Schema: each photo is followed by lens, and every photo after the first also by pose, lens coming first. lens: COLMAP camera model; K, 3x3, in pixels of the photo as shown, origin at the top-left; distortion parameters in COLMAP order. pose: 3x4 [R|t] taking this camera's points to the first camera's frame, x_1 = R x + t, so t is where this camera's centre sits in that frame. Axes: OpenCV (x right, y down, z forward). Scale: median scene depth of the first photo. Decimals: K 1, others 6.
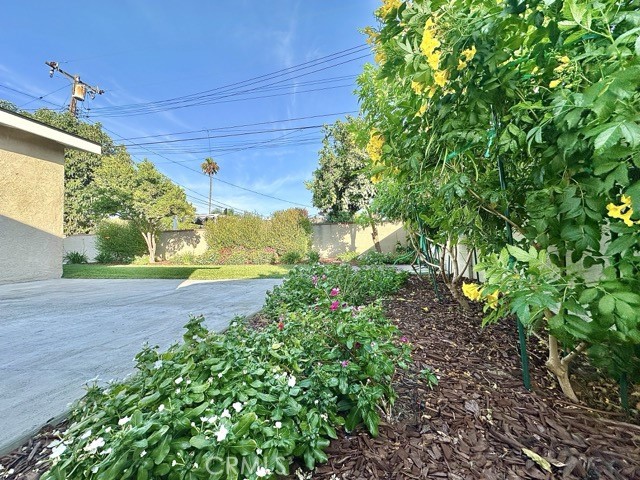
lens RADIAL K [[254.3, 0, 319.8], [0, 254.3, 241.6], [0, 0, 1]] dist [-0.001500, -0.000057]
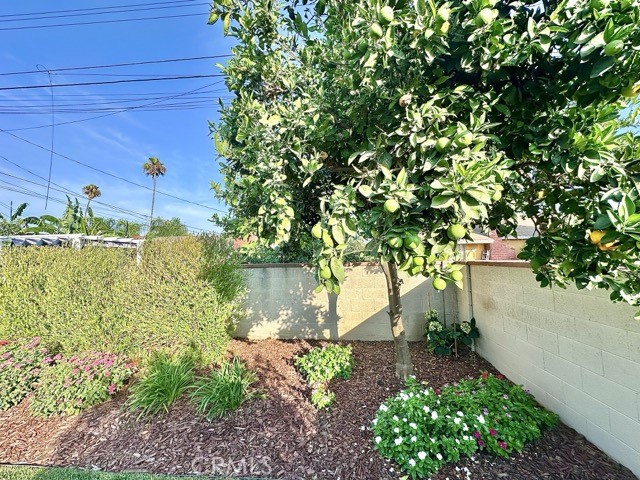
lens RADIAL K [[254.3, 0, 319.8], [0, 254.3, 241.6], [0, 0, 1]] dist [-0.001500, -0.000057]
pose [[0.990414, 0.017756, 0.136986, 0.039471], [-0.012100, 0.999044, -0.042013, -0.097616], [-0.137601, 0.039953, 0.989682, 0.526119]]
